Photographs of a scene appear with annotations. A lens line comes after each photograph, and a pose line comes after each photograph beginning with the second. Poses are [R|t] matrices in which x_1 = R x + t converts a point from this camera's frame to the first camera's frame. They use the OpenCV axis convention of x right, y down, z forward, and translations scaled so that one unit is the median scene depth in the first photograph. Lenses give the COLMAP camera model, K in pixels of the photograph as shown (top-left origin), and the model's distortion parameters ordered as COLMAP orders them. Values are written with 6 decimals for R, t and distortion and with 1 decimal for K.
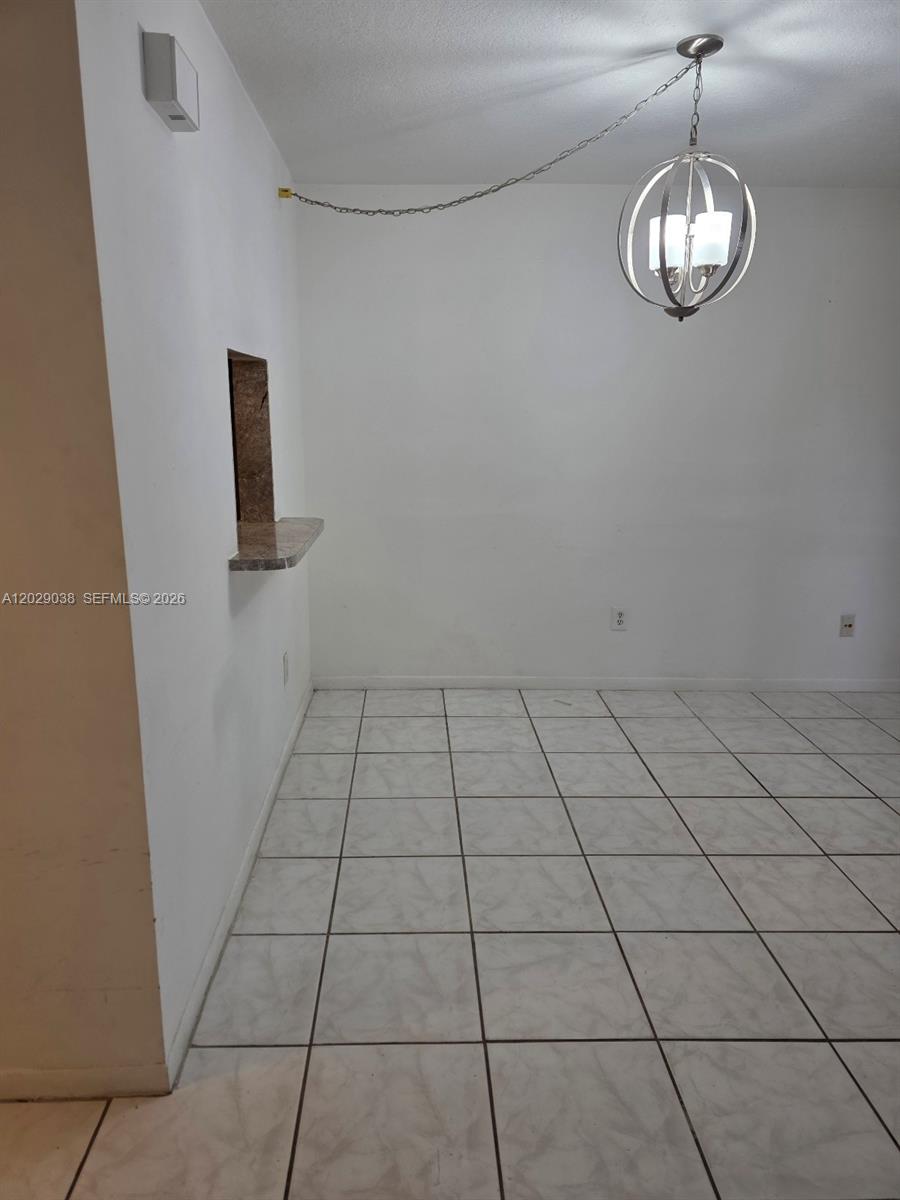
lens RADIAL K [[813.9, 0, 425.5], [0, 813.9, 593.9], [0, 0, 1]] dist [0.067245, -0.064922]
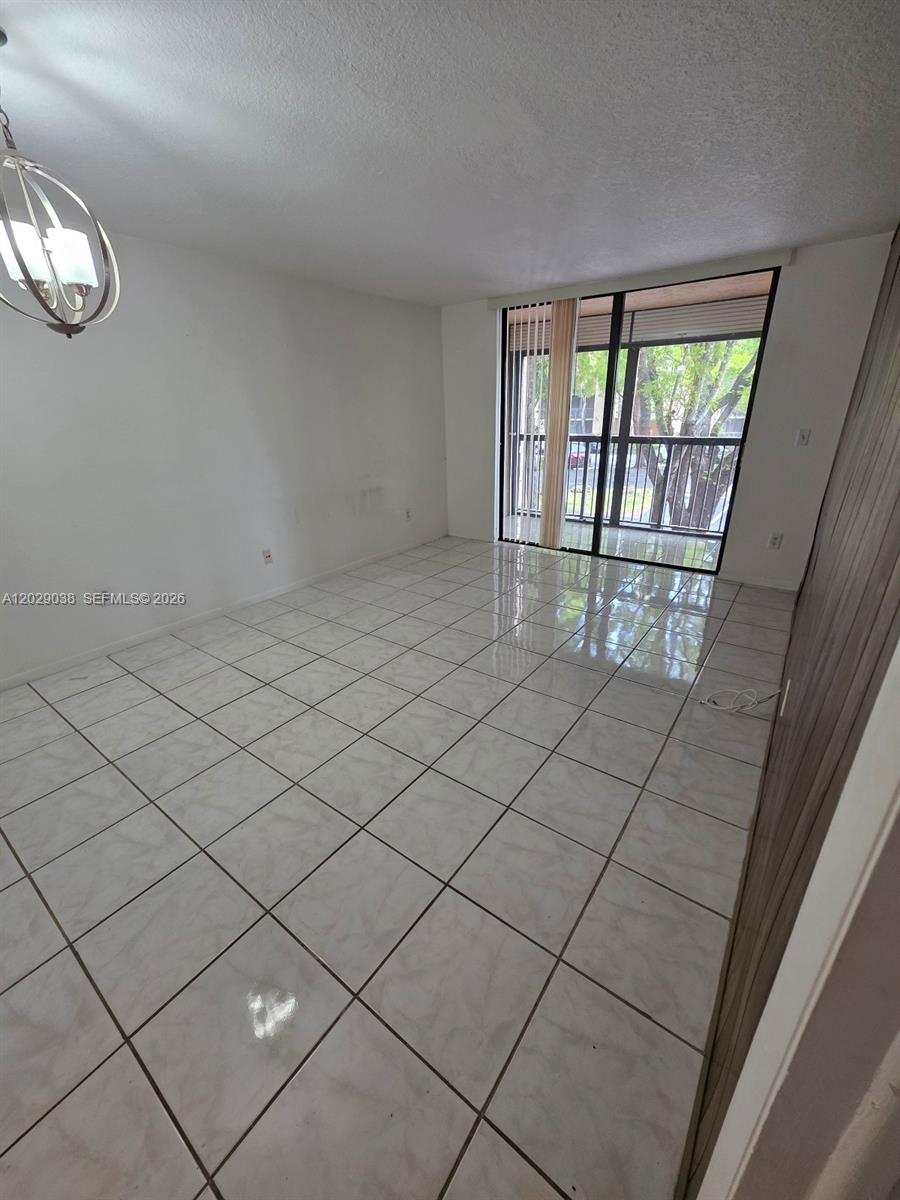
lens RADIAL K [[472.8, 0, 459.3], [0, 472.8, 604.9], [0, 0, 1]] dist [-0.001028, 0.000328]
pose [[0.600206, -0.323220, 0.731629, 0.045000], [0.198768, 0.946293, 0.254992, -0.050762], [-0.774754, -0.007623, 0.632217, 0.189056]]
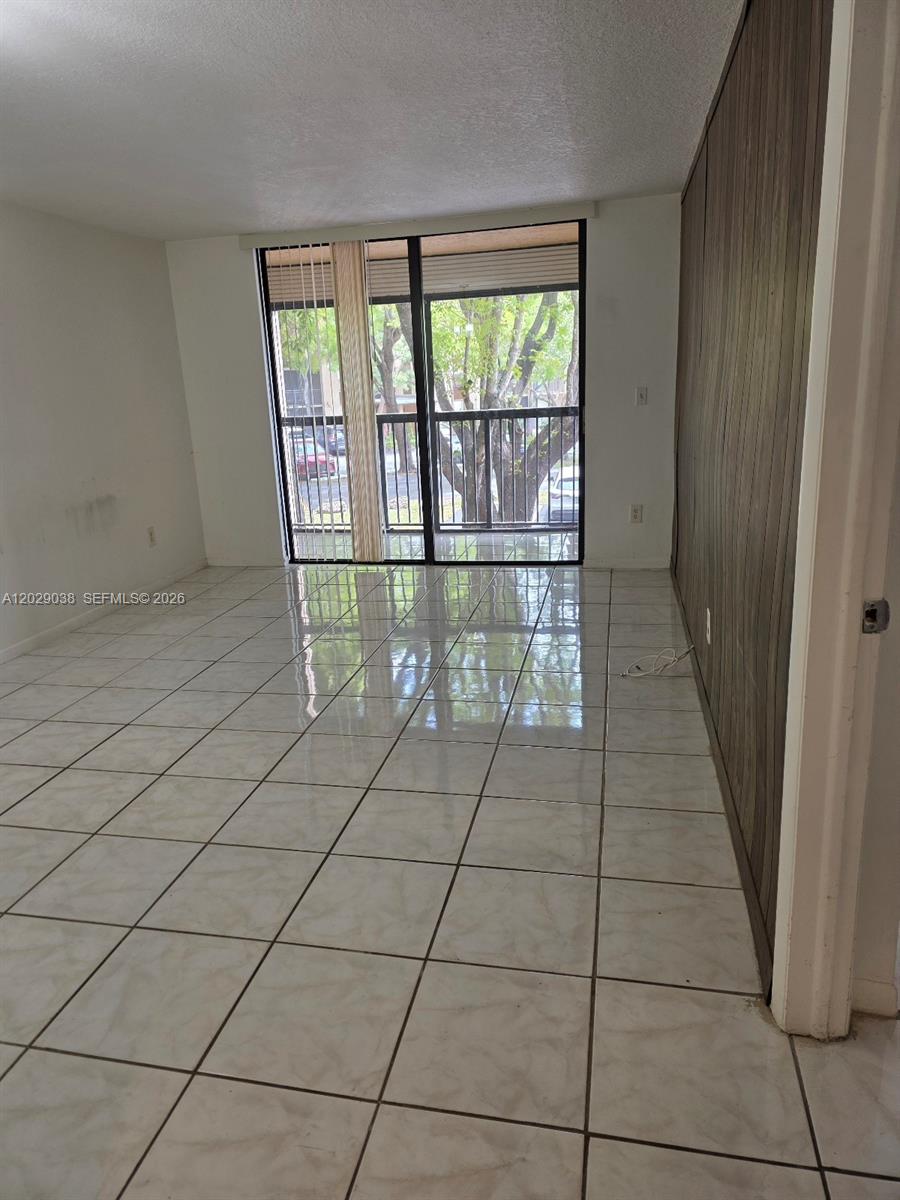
lens RADIAL K [[813.9, 0, 425.5], [0, 813.9, 593.9], [0, 0, 1]] dist [0.067245, -0.064922]
pose [[0.236318, -0.259068, 0.936503, -0.404918], [0.261549, 0.945189, 0.195472, -0.041599], [-0.935813, 0.198748, 0.291124, 0.279841]]
